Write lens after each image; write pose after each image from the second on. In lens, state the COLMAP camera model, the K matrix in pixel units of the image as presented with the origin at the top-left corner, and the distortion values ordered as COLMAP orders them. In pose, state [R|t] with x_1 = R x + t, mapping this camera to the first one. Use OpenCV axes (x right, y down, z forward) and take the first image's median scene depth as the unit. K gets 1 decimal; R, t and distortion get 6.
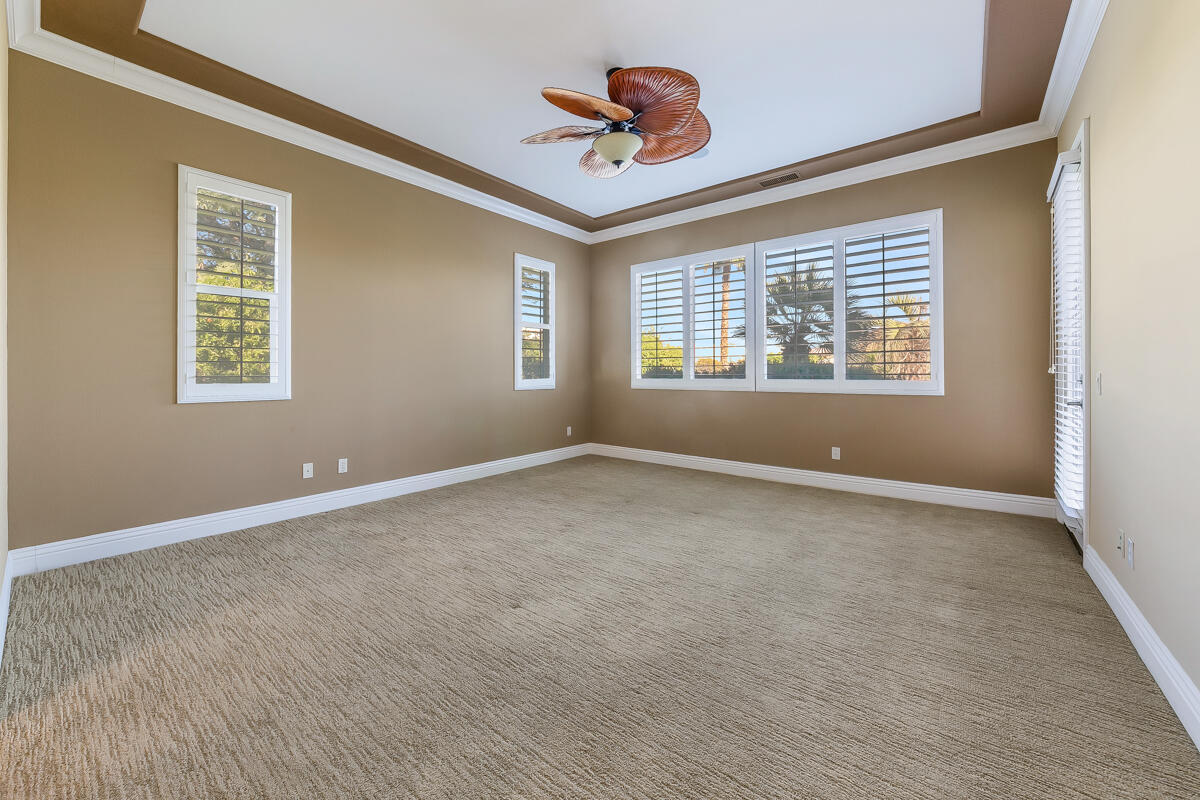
lens RADIAL K [[446.1, 0, 603.1], [0, 446.1, 374.6], [0, 0, 1]] dist [-0.005209, 0.002131]
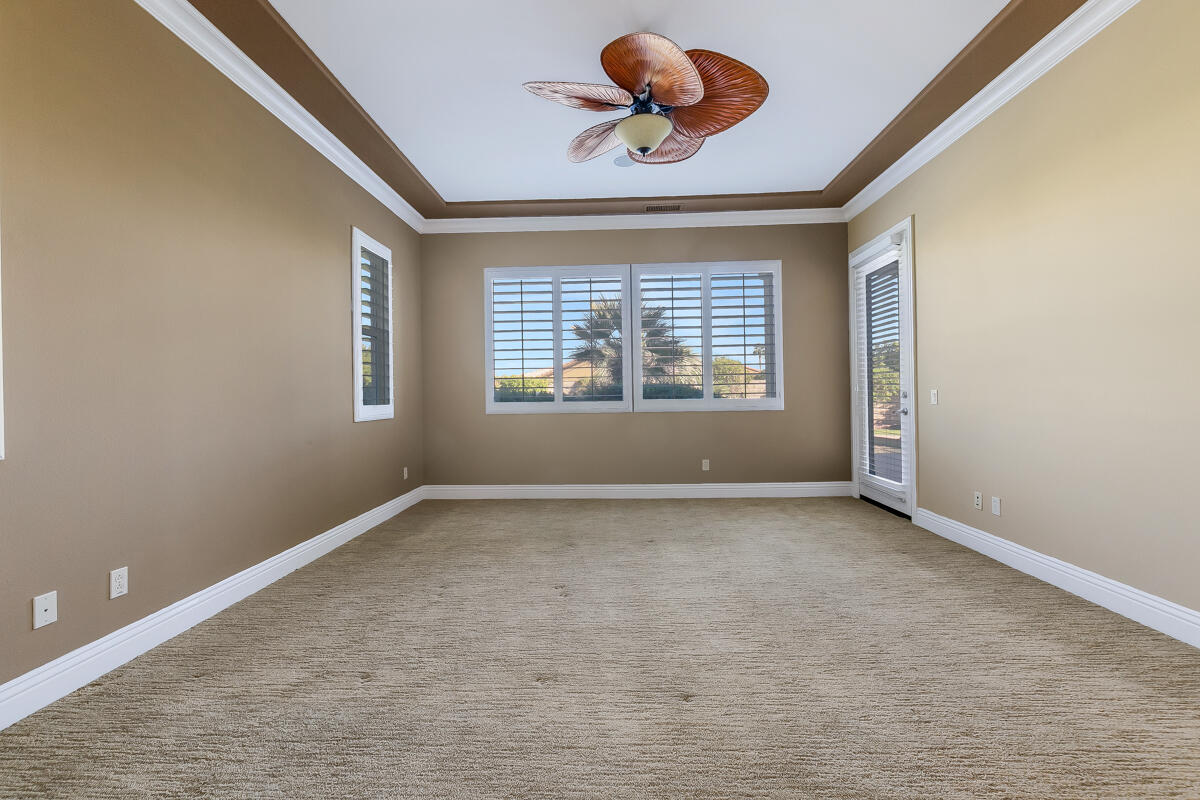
lens RADIAL K [[470.7, 0, 600.0], [0, 470.7, 395.4], [0, 0, 1]] dist [-0.004227, -0.000065]
pose [[0.810937, -0.010276, 0.585043, -0.461714], [0.014835, 0.999885, -0.003001, 0.001706], [-0.584945, 0.011112, 0.810997, 0.252371]]
